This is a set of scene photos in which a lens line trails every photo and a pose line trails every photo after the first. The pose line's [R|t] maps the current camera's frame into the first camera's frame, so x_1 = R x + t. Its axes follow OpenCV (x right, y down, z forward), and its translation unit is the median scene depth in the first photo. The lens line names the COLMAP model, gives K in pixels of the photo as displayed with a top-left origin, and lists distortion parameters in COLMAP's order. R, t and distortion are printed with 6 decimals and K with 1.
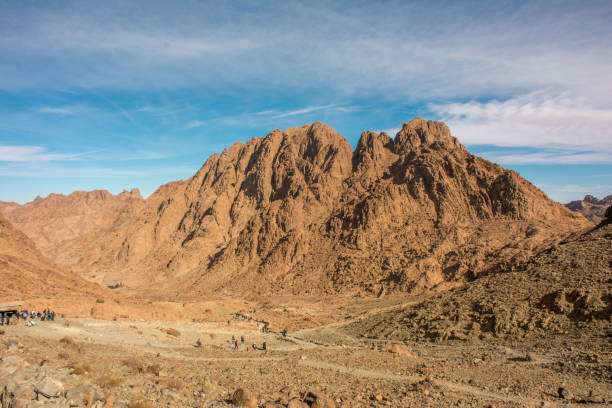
lens RADIAL K [[501.8, 0, 306.0], [0, 501.8, 204.0], [0, 0, 1]] dist [-0.077679, 0.002156]
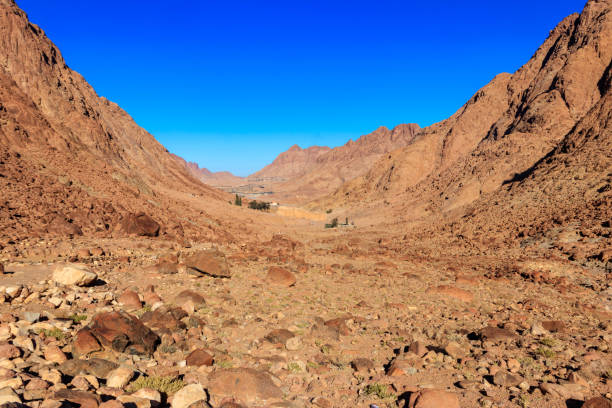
lens RADIAL K [[499.2, 0, 303.5], [0, 499.2, 215.2], [0, 0, 1]] dist [0.013282, -0.003425]
pose [[0.781935, 0.064846, -0.619978, -0.068138], [-0.012045, 0.995961, 0.088979, 0.085059], [0.623243, -0.062108, 0.779558, 0.442030]]
